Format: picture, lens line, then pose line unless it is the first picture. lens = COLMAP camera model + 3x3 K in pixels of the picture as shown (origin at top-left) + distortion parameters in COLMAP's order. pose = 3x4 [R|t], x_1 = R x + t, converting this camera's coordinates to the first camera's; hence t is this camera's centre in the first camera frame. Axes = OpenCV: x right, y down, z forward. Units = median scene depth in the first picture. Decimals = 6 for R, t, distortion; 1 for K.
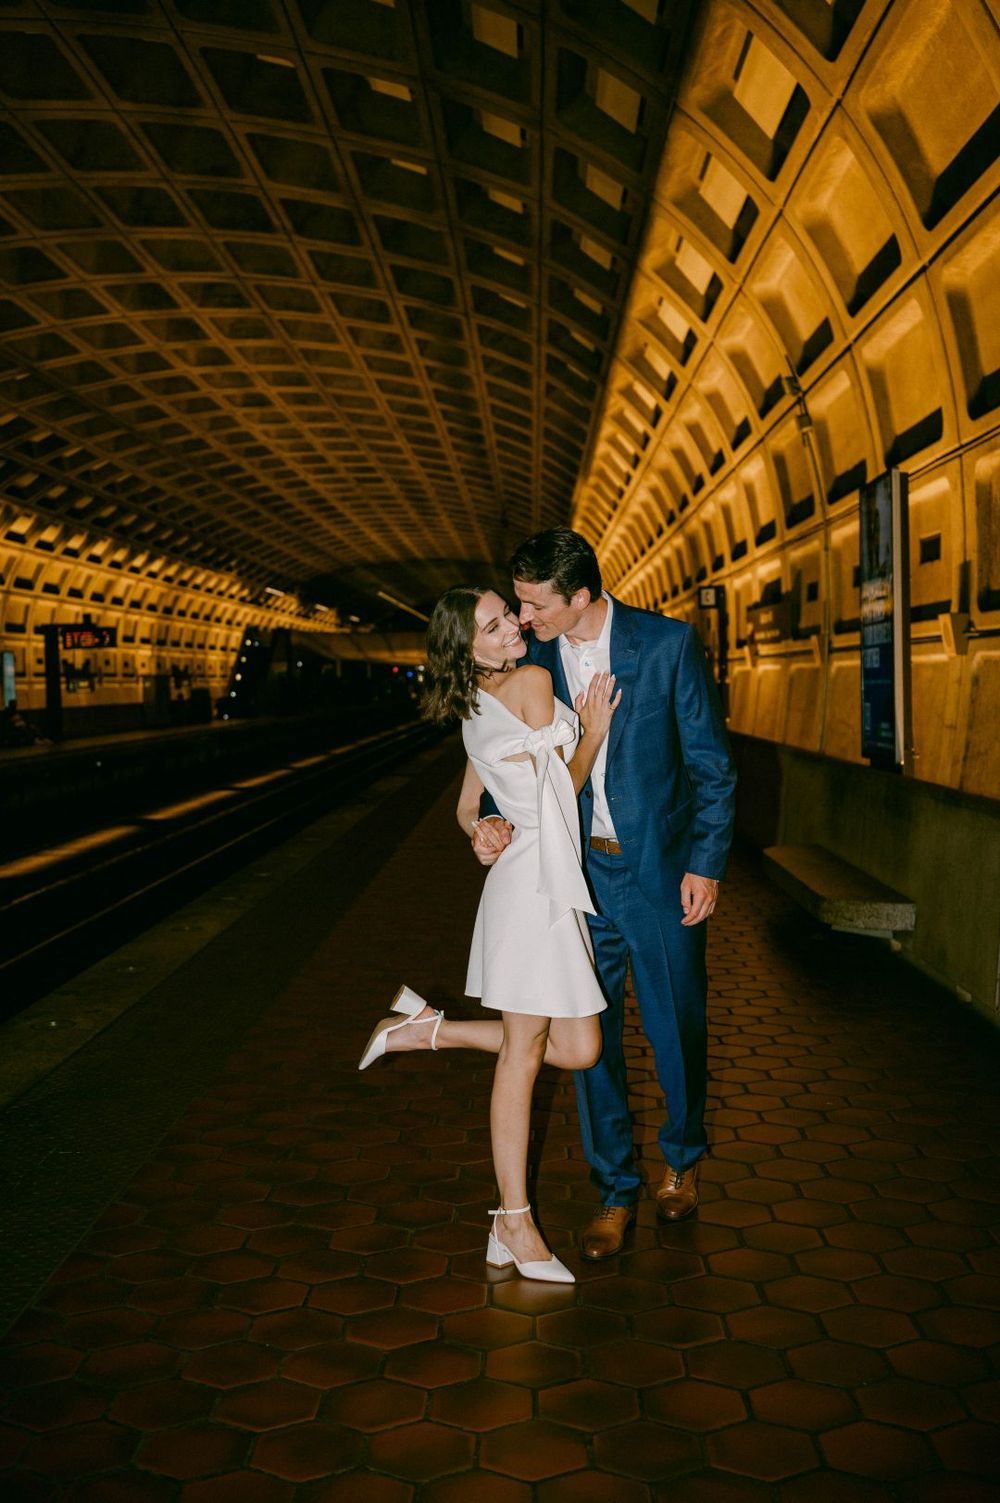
lens RADIAL K [[1297.3, 0, 494.9], [0, 1297.3, 684.7], [0, 0, 1]] dist [-0.006028, 0.001100]
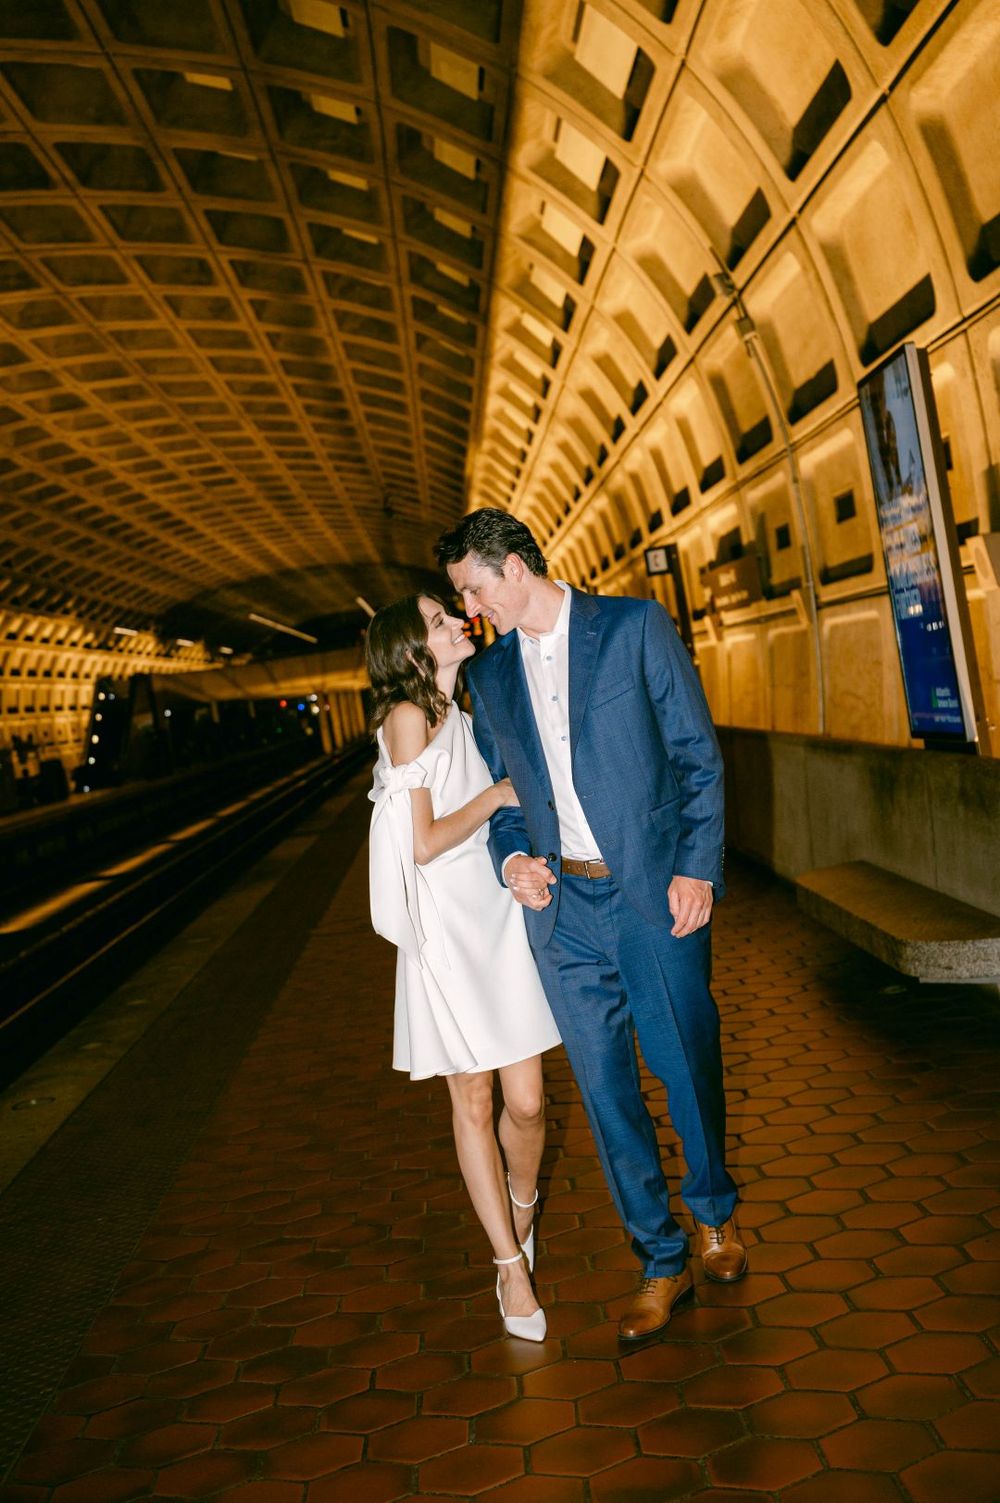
lens RADIAL K [[1297.3, 0, 494.9], [0, 1297.3, 684.7], [0, 0, 1]] dist [-0.006028, 0.001100]
pose [[0.987463, -0.139053, 0.074713, -0.002974], [0.139492, 0.990223, -0.000676, -0.004972], [-0.073888, 0.011090, 0.997205, 0.184555]]
